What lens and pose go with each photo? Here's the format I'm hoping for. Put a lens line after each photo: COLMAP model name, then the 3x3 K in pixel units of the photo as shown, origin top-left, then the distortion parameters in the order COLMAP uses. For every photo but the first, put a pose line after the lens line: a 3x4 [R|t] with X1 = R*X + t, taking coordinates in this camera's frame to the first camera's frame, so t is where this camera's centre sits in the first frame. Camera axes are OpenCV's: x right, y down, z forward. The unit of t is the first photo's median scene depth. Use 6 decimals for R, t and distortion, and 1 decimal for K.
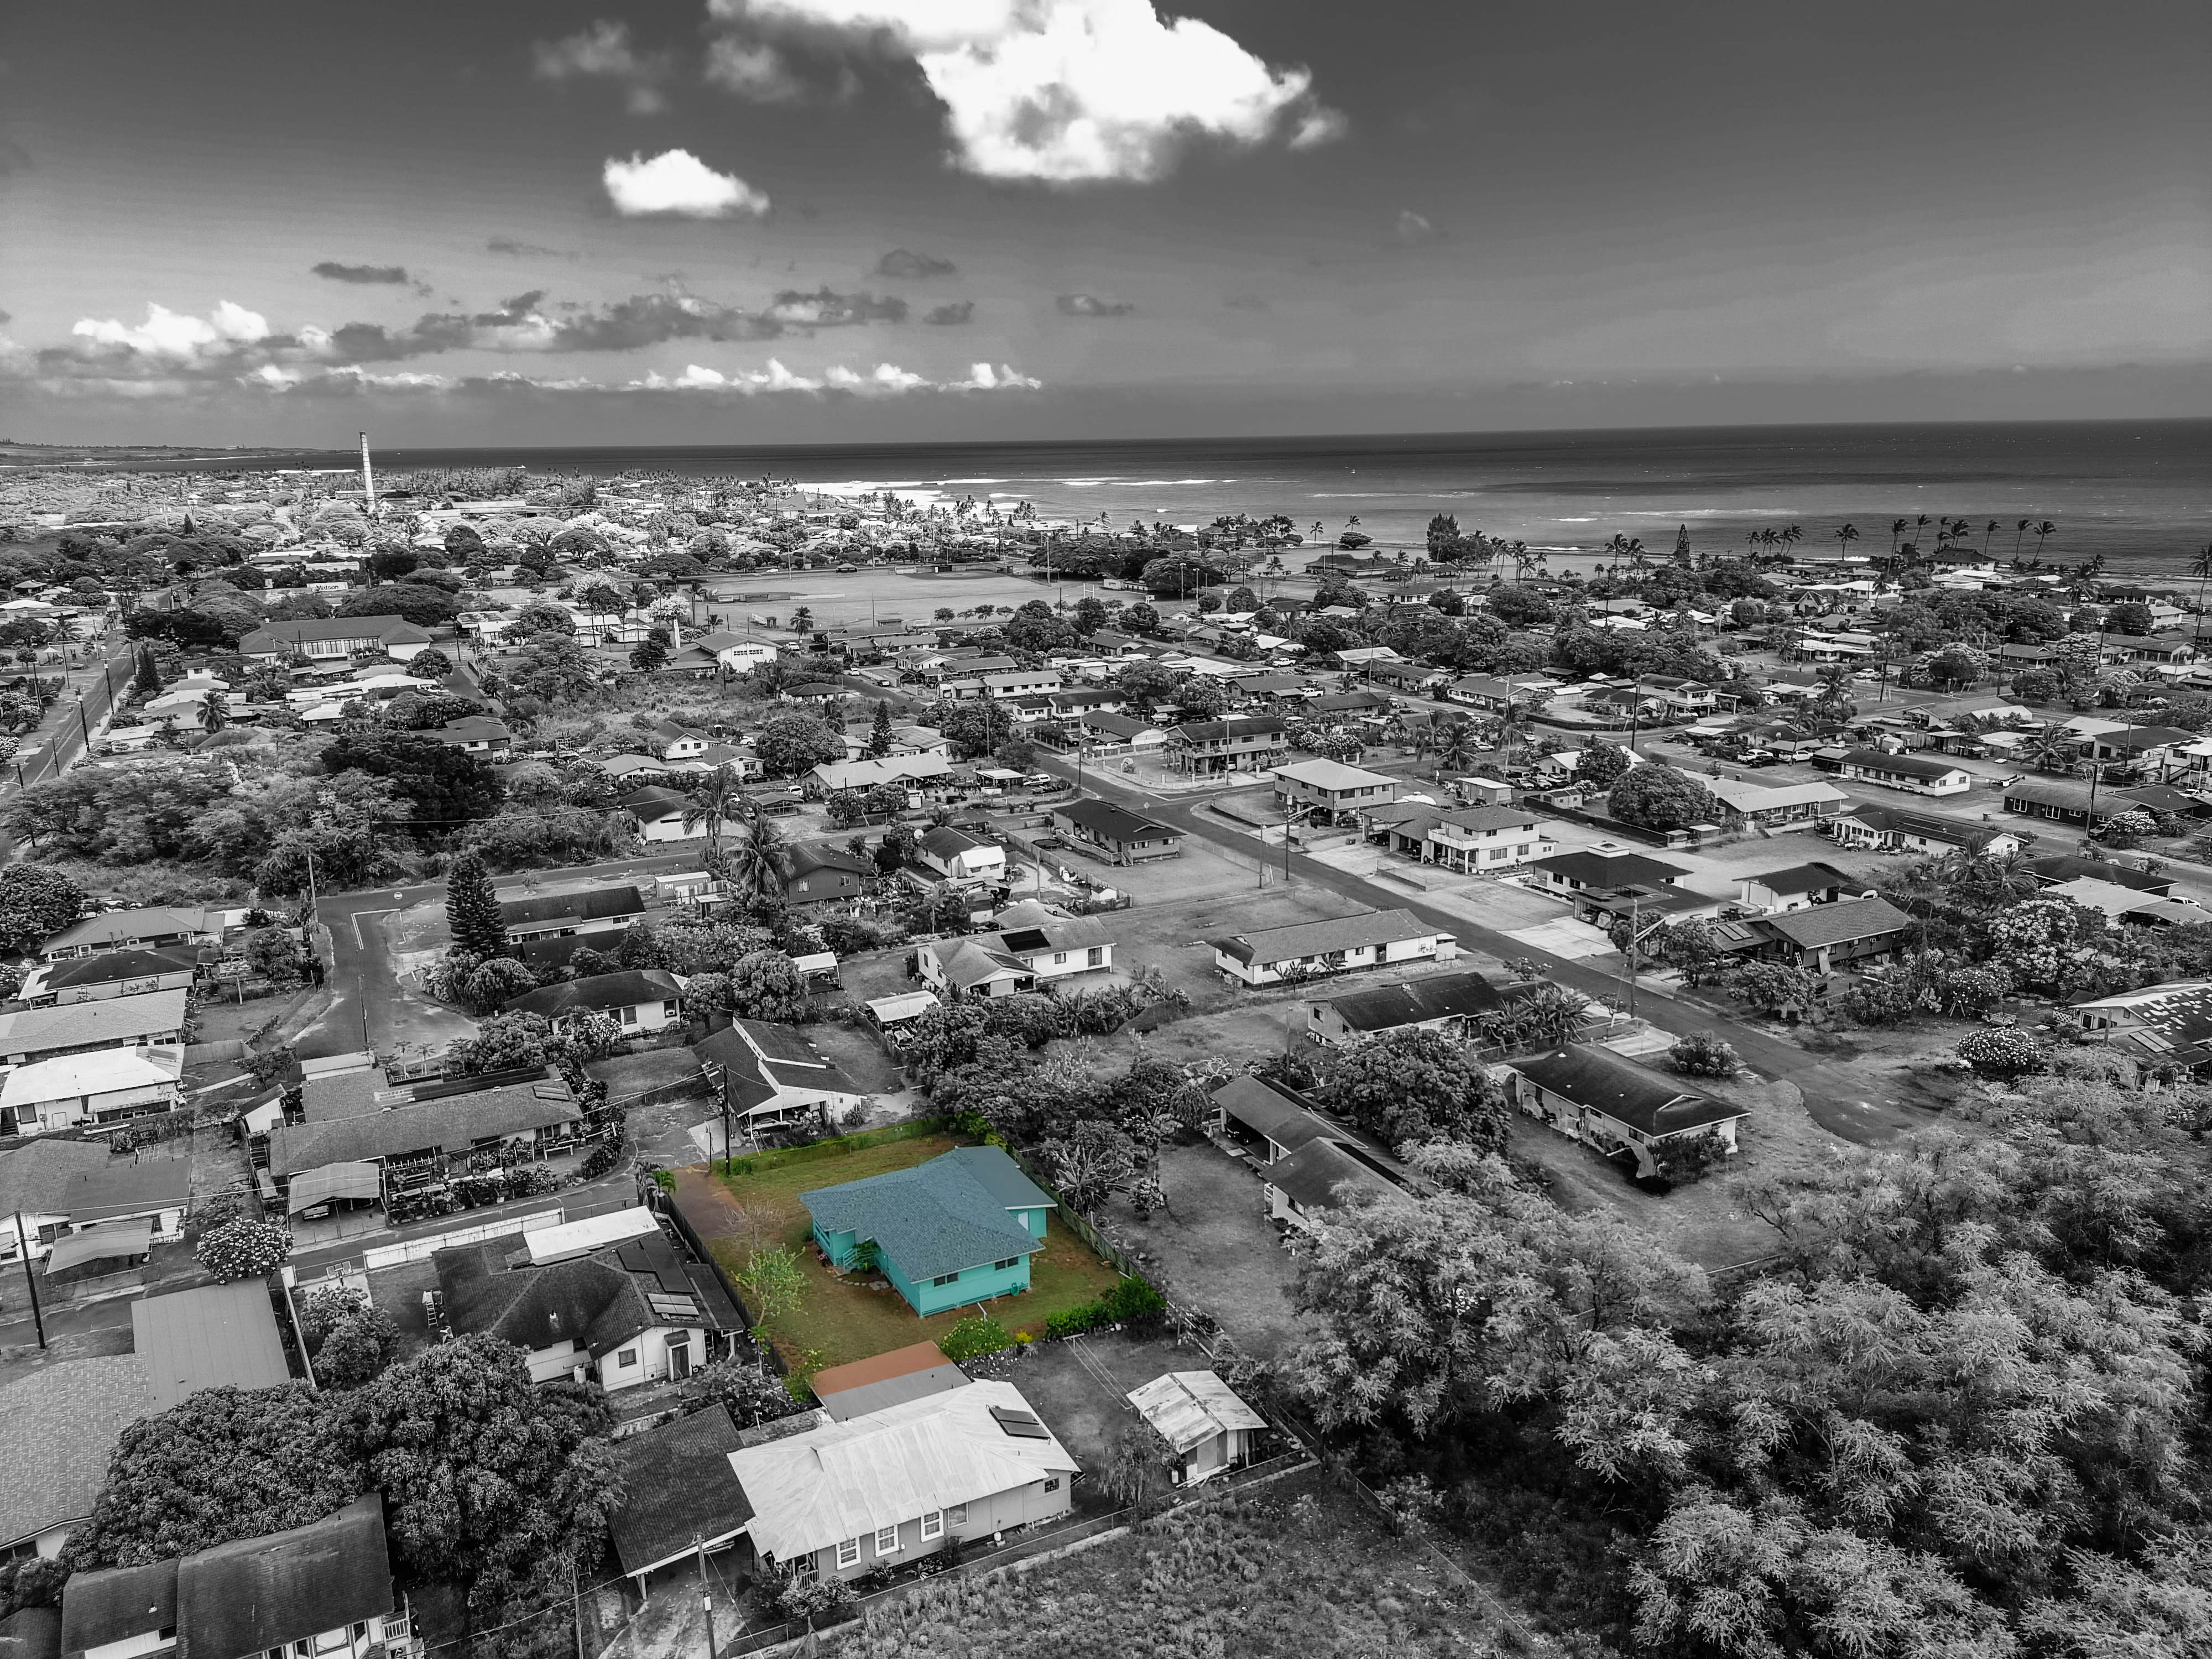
lens RADIAL K [[1653.9, 0, 1106.0], [0, 1653.9, 829.5], [0, 0, 1]] dist [0.093351, -0.157608]
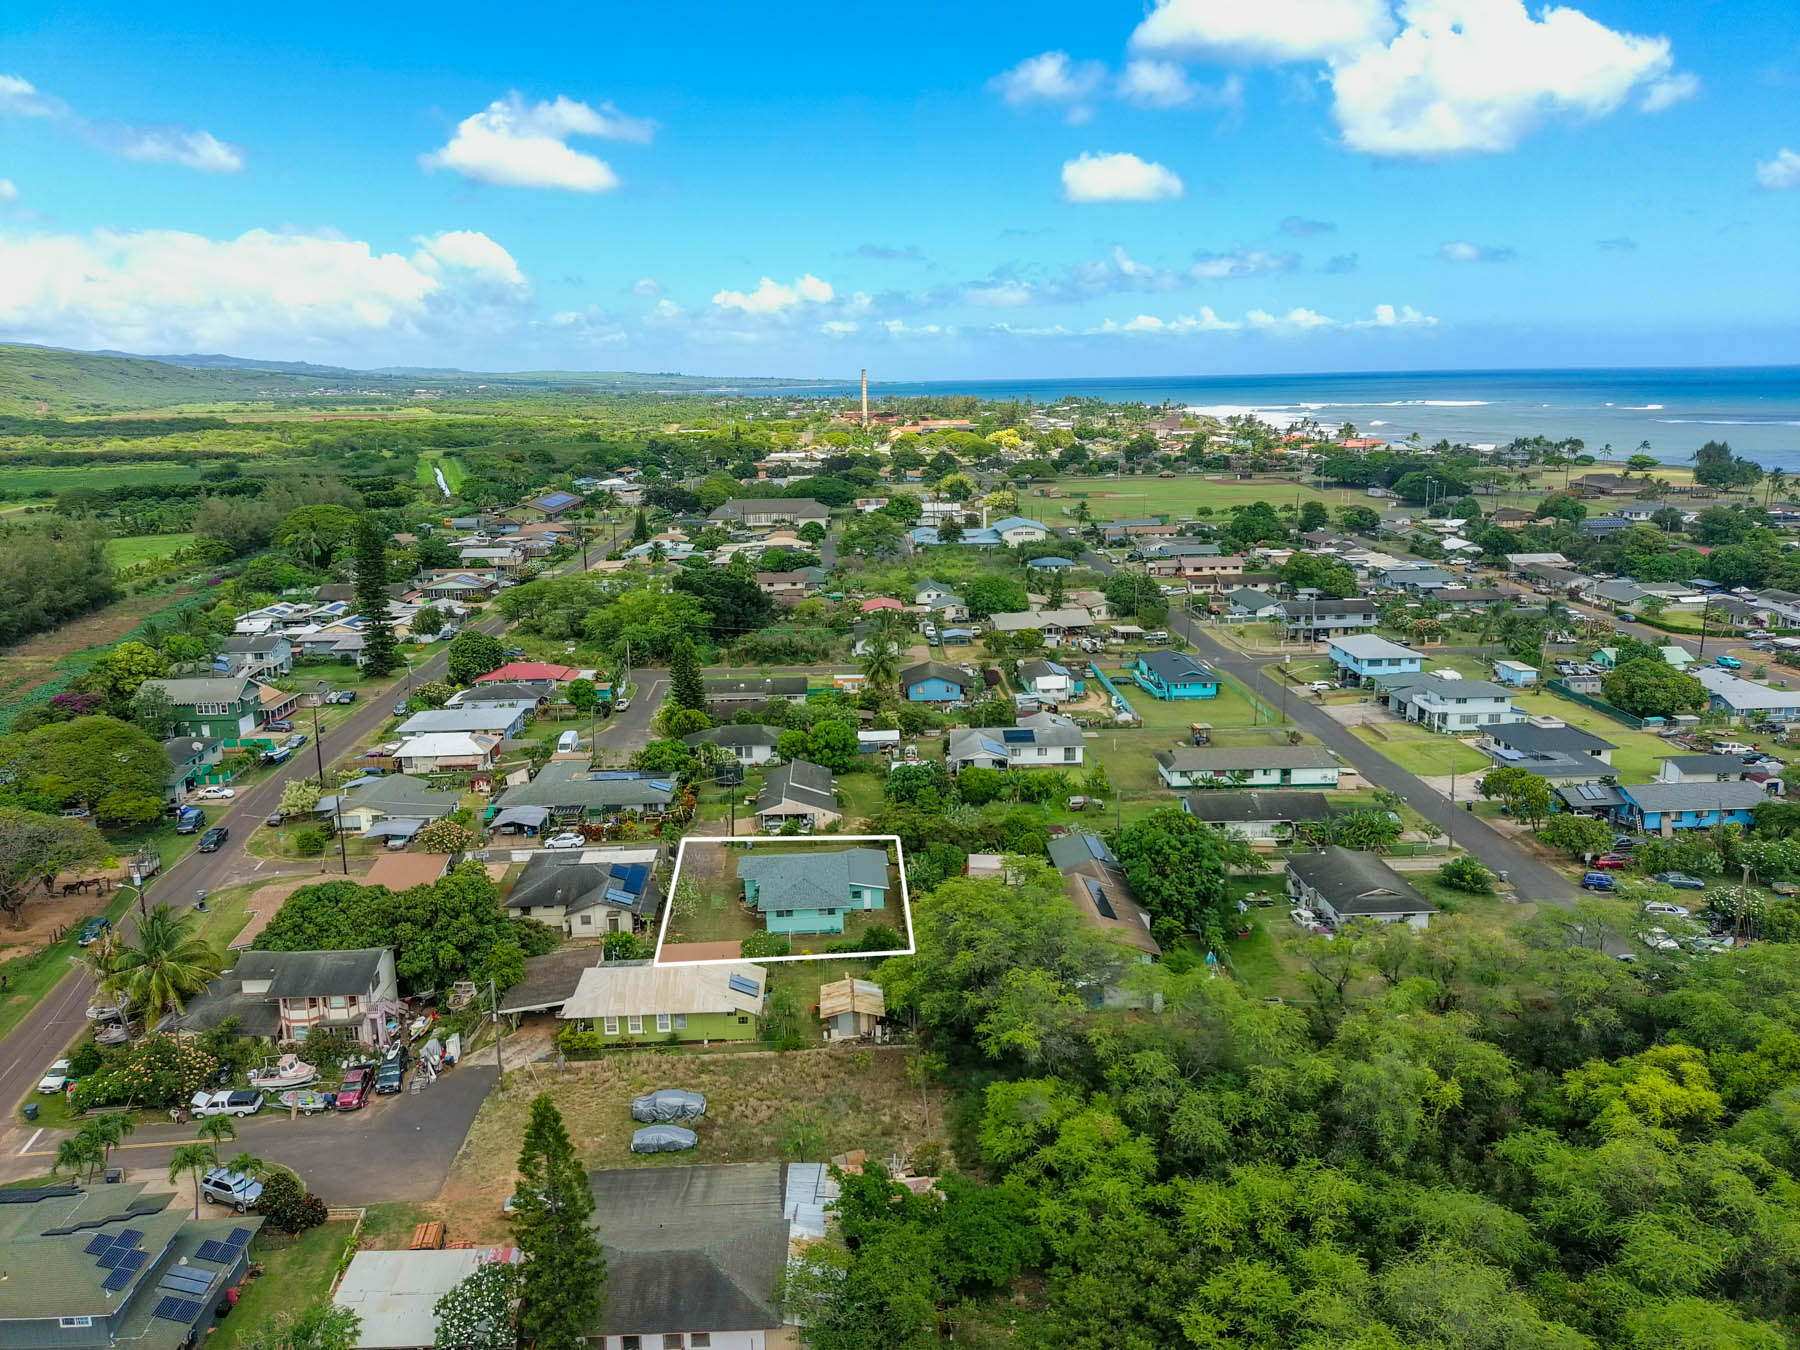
lens RADIAL K [[1345.9, 0, 900.0], [0, 1345.9, 675.0], [0, 0, 1]] dist [0.093351, -0.157608]
pose [[0.914590, 0.089062, -0.394453, 0.240363], [-0.092724, 0.995644, 0.009810, 0.011117], [0.393608, 0.027603, 0.918864, -0.067521]]
